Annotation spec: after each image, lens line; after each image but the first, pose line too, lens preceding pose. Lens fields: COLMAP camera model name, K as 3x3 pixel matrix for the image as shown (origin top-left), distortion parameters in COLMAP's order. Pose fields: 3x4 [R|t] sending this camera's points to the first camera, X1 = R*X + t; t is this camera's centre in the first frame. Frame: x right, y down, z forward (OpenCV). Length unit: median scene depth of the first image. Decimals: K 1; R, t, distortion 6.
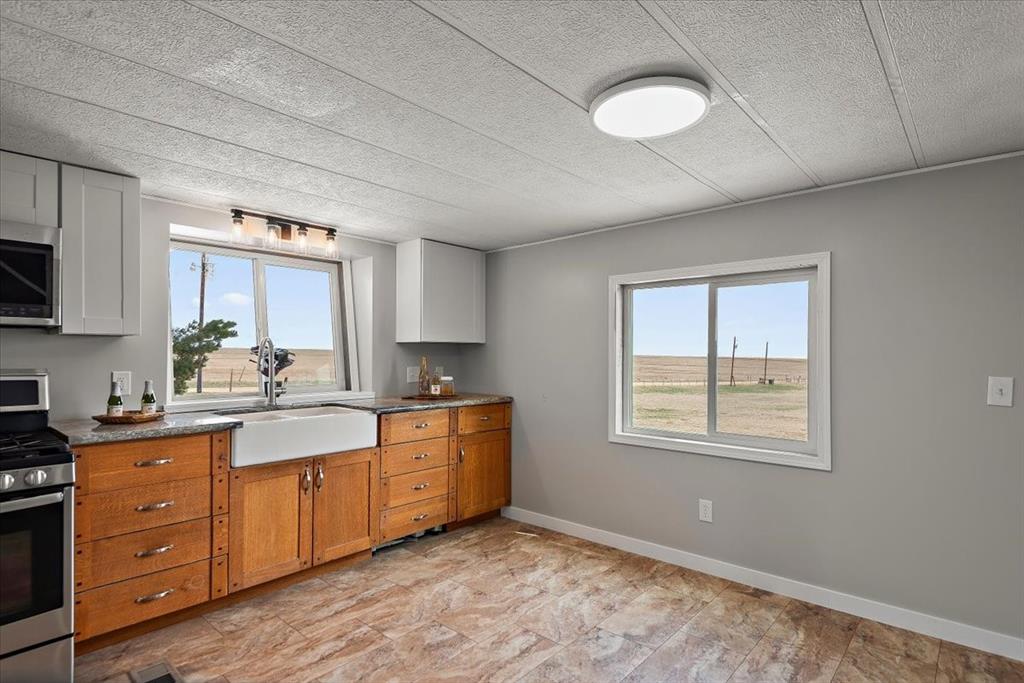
lens RADIAL K [[523.2, 0, 508.7], [0, 523.2, 352.2], [0, 0, 1]] dist [0.035187, -0.028514]
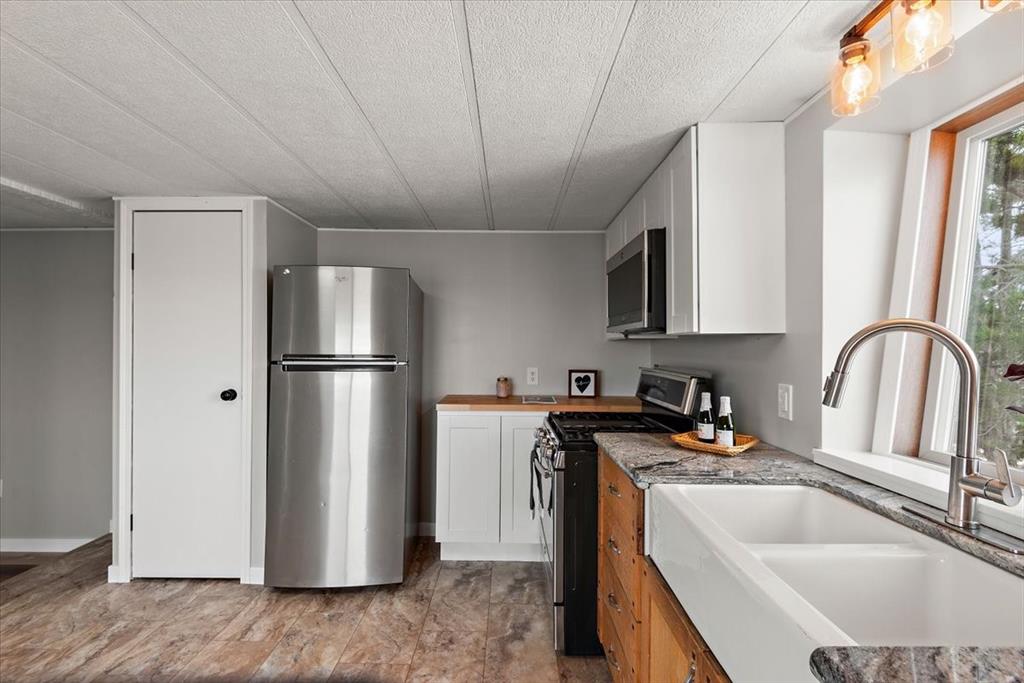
lens RADIAL K [[469.3, 0, 505.0], [0, 469.3, 341.4], [0, 0, 1]] dist [0.025609, -0.018069]
pose [[-0.750395, -0.013817, -0.660845, -0.048860], [-0.005440, 0.999877, -0.014728, -0.006592], [0.660968, -0.007457, -0.750377, 1.136822]]
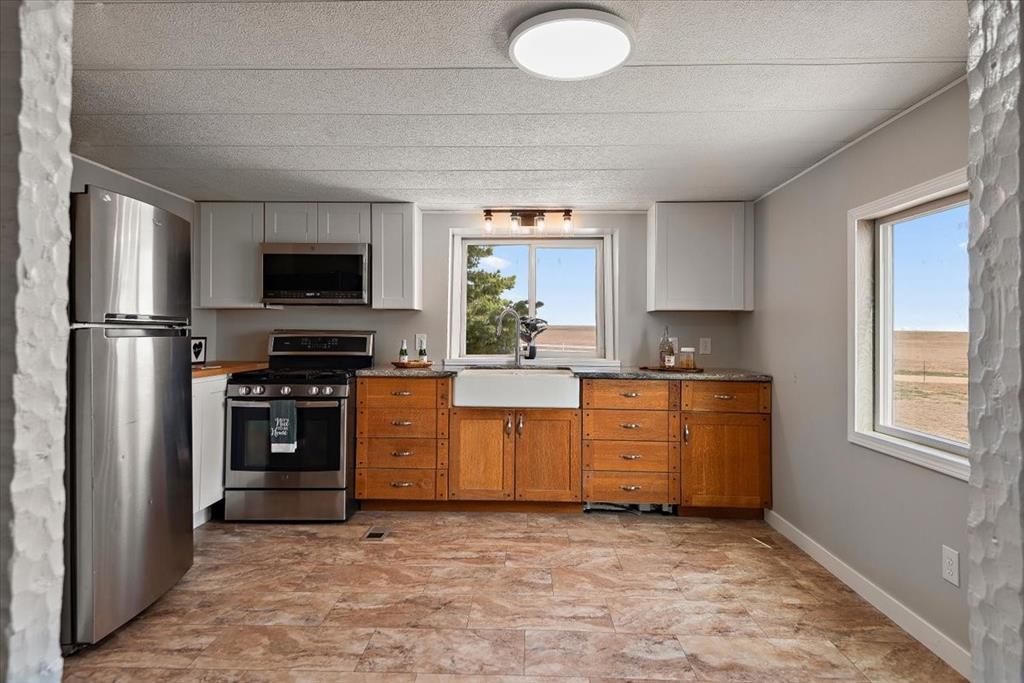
lens RADIAL K [[562.7, 0, 509.2], [0, 562.7, 328.3], [0, 0, 1]] dist [0.049474, -0.037804]
pose [[0.644191, -0.002539, -0.764860, 0.581322], [-0.004320, 0.999966, -0.006957, 0.027657], [0.764852, 0.007786, 0.644159, 0.166774]]
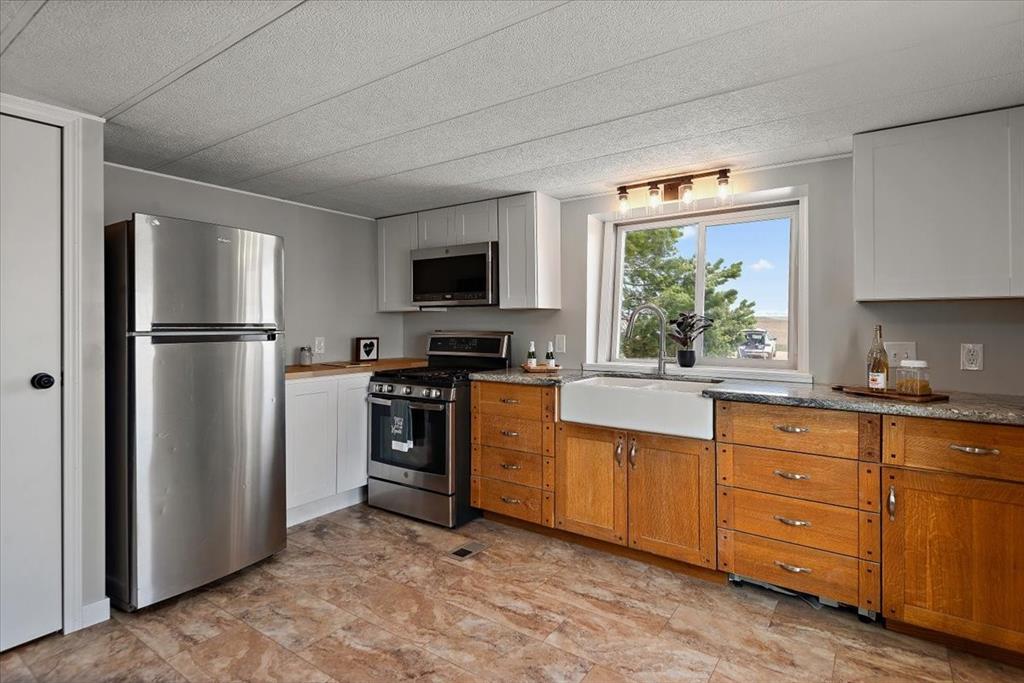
lens RADIAL K [[516.1, 0, 513.0], [0, 516.1, 323.9], [0, 0, 1]] dist [0.033303, -0.026197]
pose [[0.119816, -0.001828, -0.992794, 0.514935], [0.003043, 0.999994, -0.001474, 0.009097], [0.992791, -0.002845, 0.119821, 0.674537]]
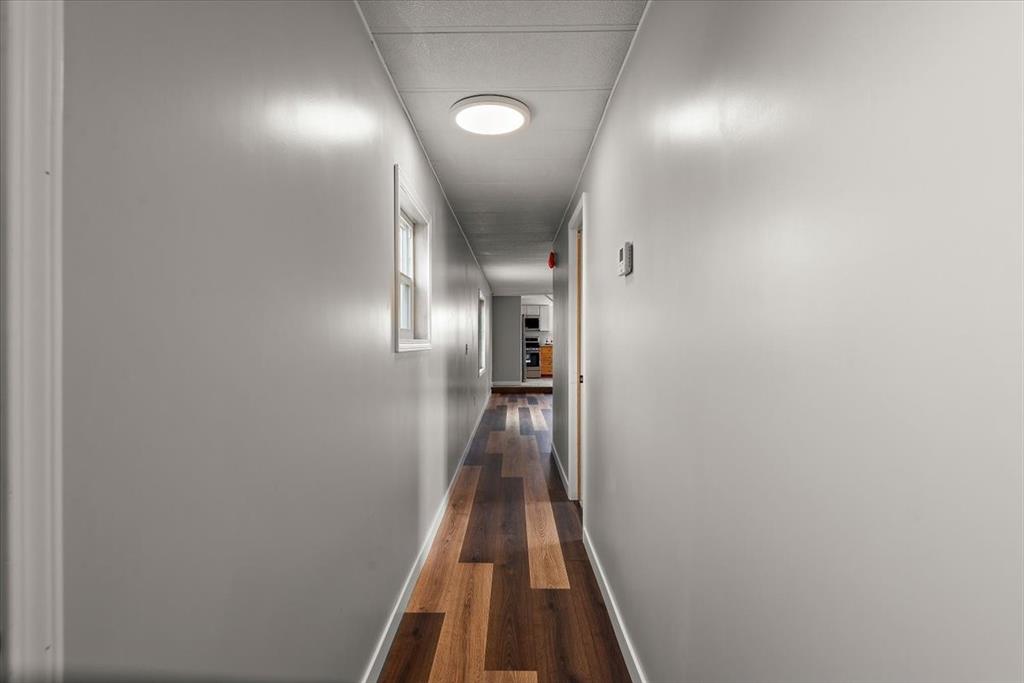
lens RADIAL K [[516.1, 0, 513.0], [0, 516.1, 323.9], [0, 0, 1]] dist [0.033303, -0.026197]
pose [[0.671829, -0.035890, -0.739836, 2.948221], [0.009419, 0.999159, -0.039917, 0.105143], [0.740646, 0.019849, 0.671602, -2.856107]]
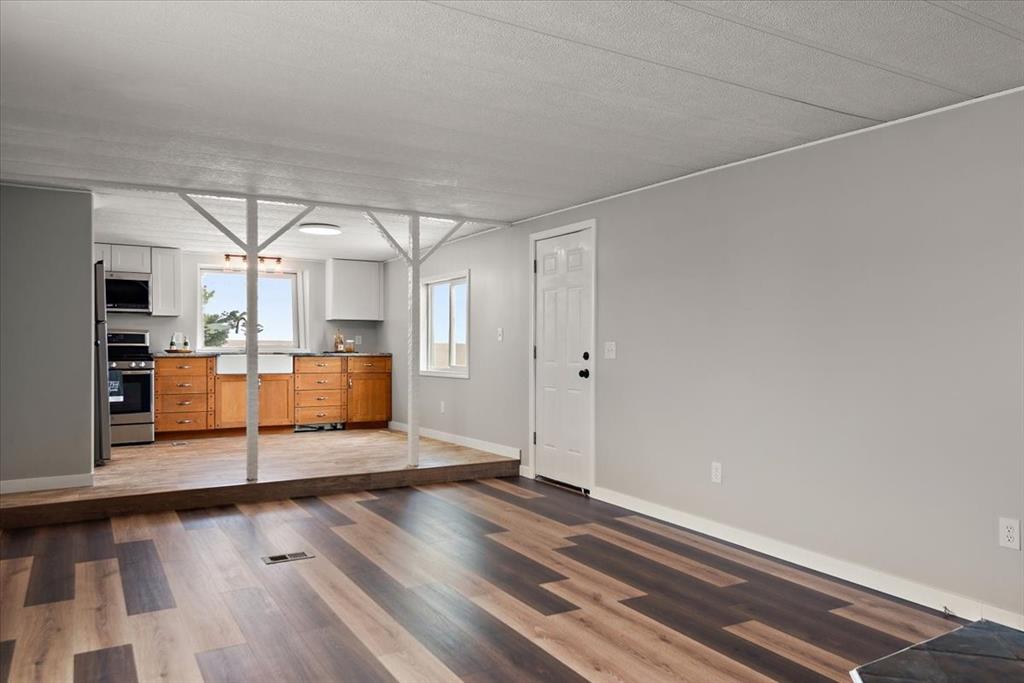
lens RADIAL K [[736.8, 0, 521.8], [0, 736.8, 352.5], [0, 0, 1]] dist [0.034477, -0.003212]
pose [[0.956612, 0.003495, -0.291345, 1.458736], [-0.000291, 0.999939, 0.011042, 0.080135], [0.291366, -0.010478, 0.956554, -1.461721]]
